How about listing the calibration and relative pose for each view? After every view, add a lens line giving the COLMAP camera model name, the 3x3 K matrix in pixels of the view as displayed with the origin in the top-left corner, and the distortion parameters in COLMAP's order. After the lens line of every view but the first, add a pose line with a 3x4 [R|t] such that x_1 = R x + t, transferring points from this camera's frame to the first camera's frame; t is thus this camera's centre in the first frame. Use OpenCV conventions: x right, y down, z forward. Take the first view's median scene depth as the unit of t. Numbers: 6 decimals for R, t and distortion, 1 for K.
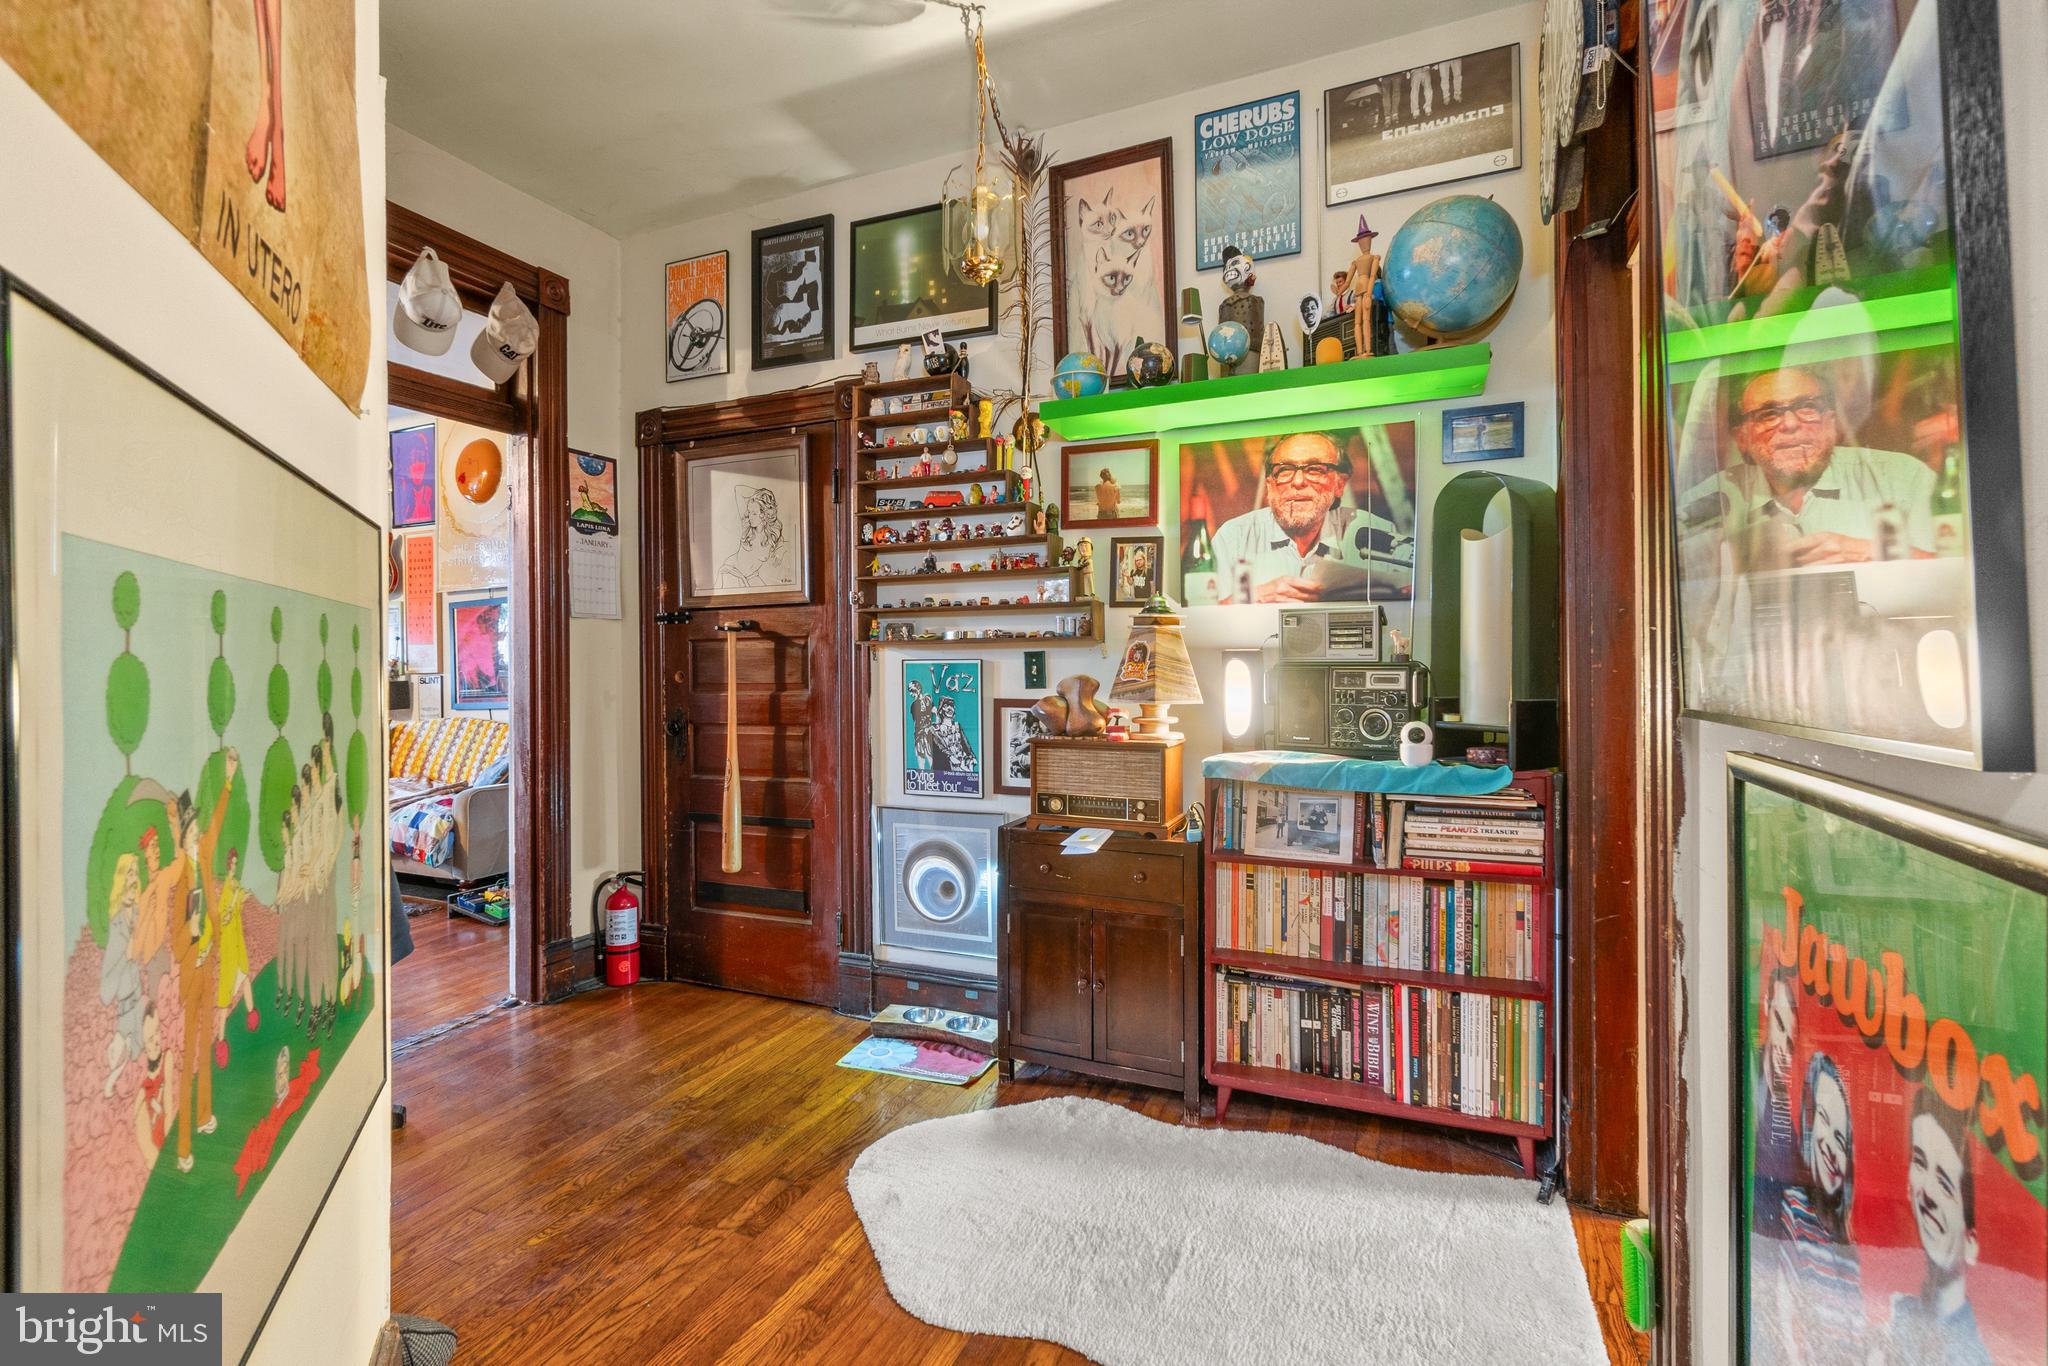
lens RADIAL K [[898.0, 0, 1013.6], [0, 898.0, 667.3], [0, 0, 1]] dist [-0.002153, -0.000008]
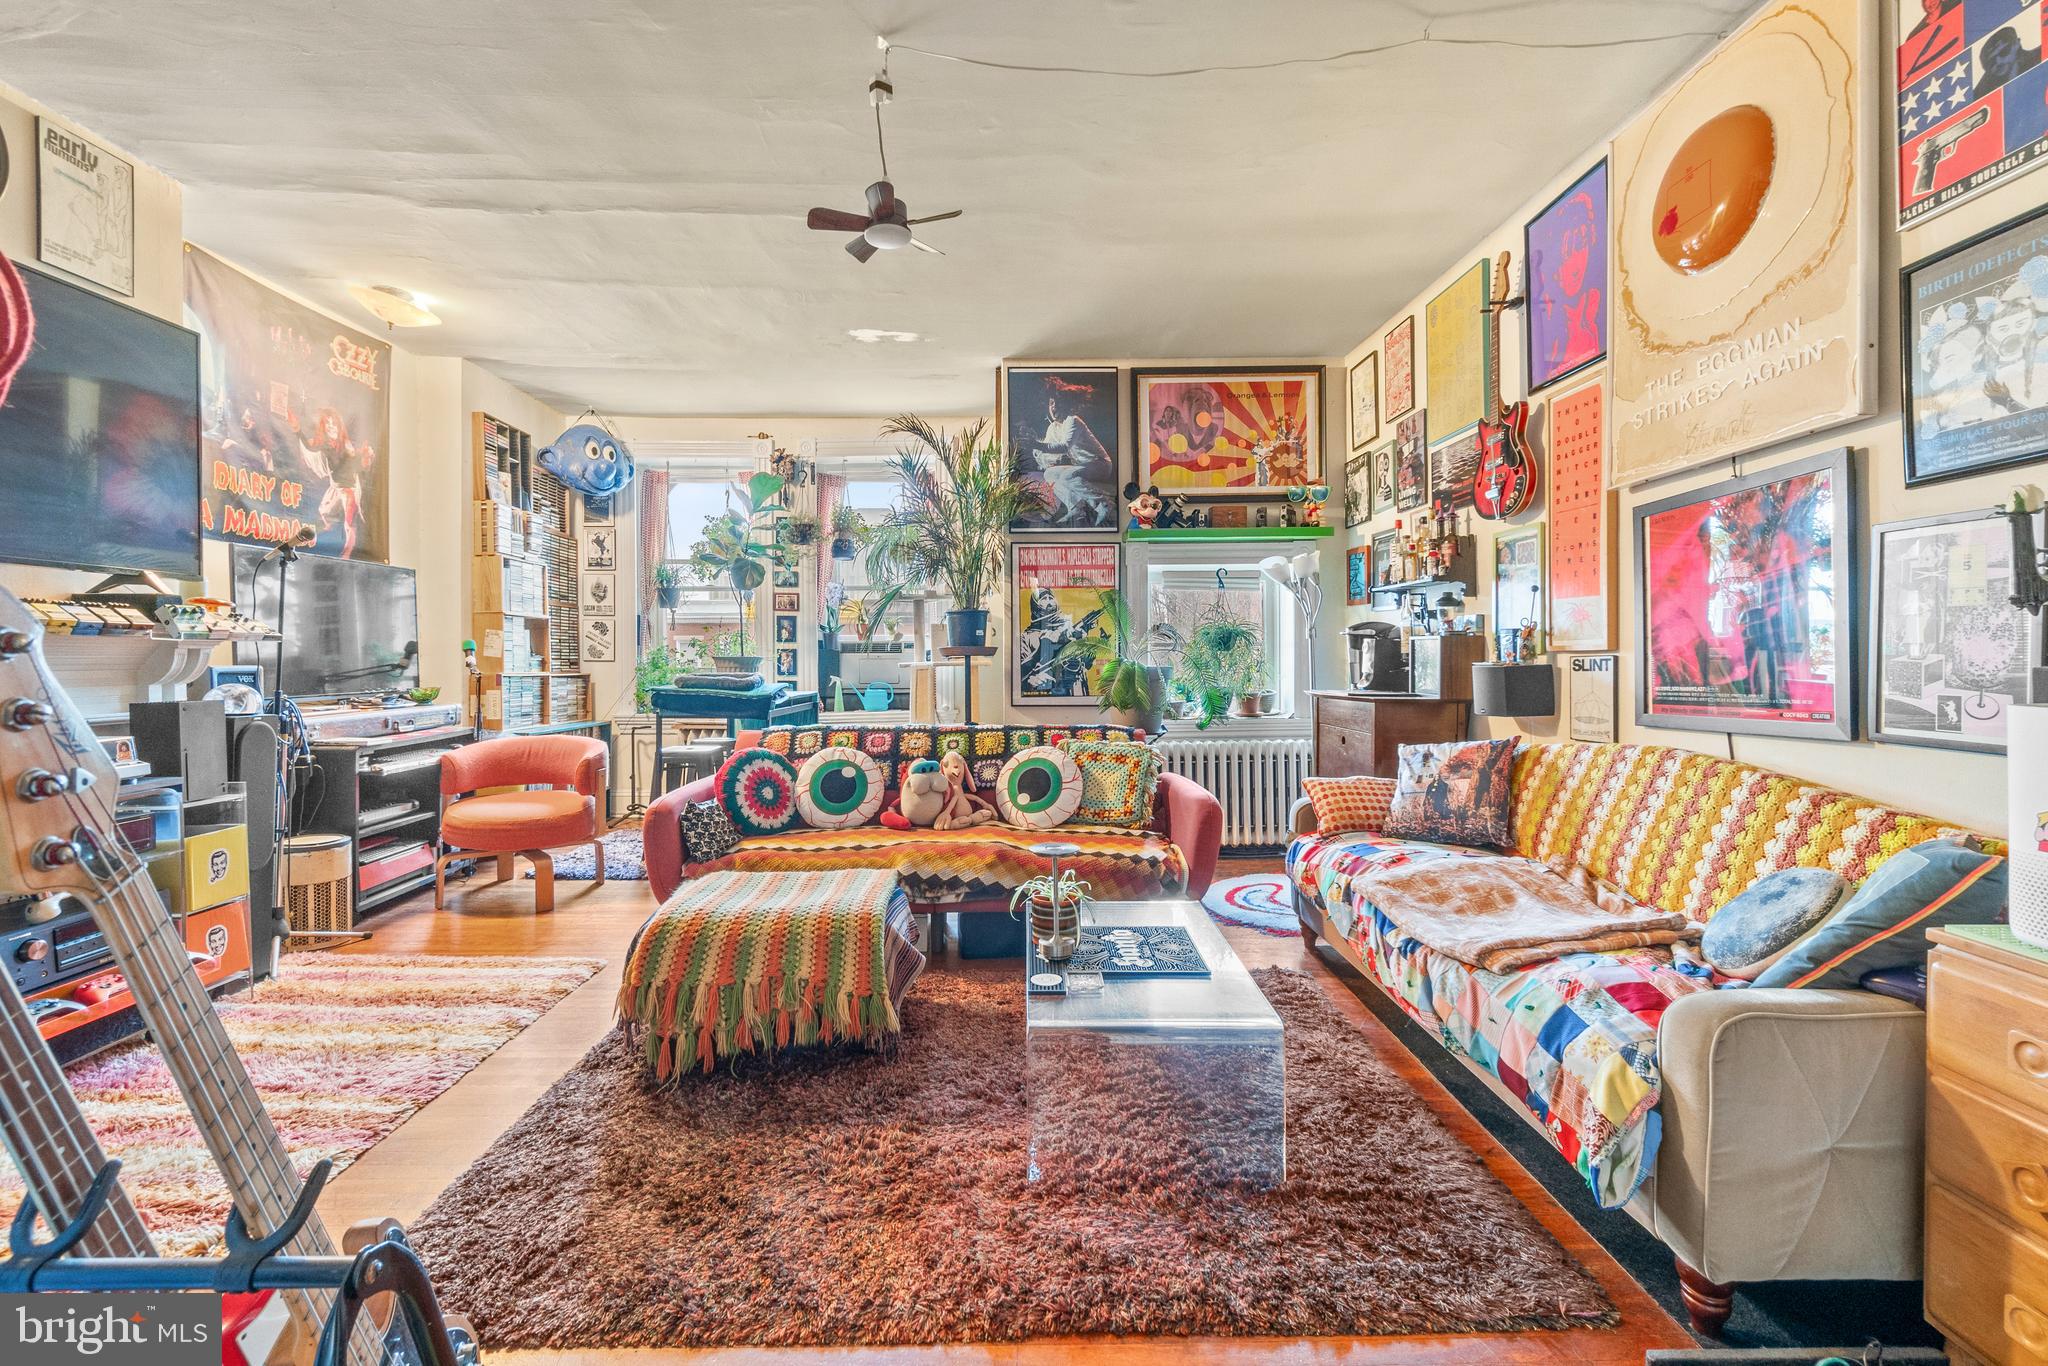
lens RADIAL K [[898.0, 0, 1015.7], [0, 898.0, 665.2], [0, 0, 1]] dist [-0.002153, -0.000008]
pose [[0.415433, 0.016104, -0.909481, -0.343345], [-0.004412, 0.999867, 0.015690, 0.008788], [0.909613, -0.002506, 0.415449, 0.520975]]
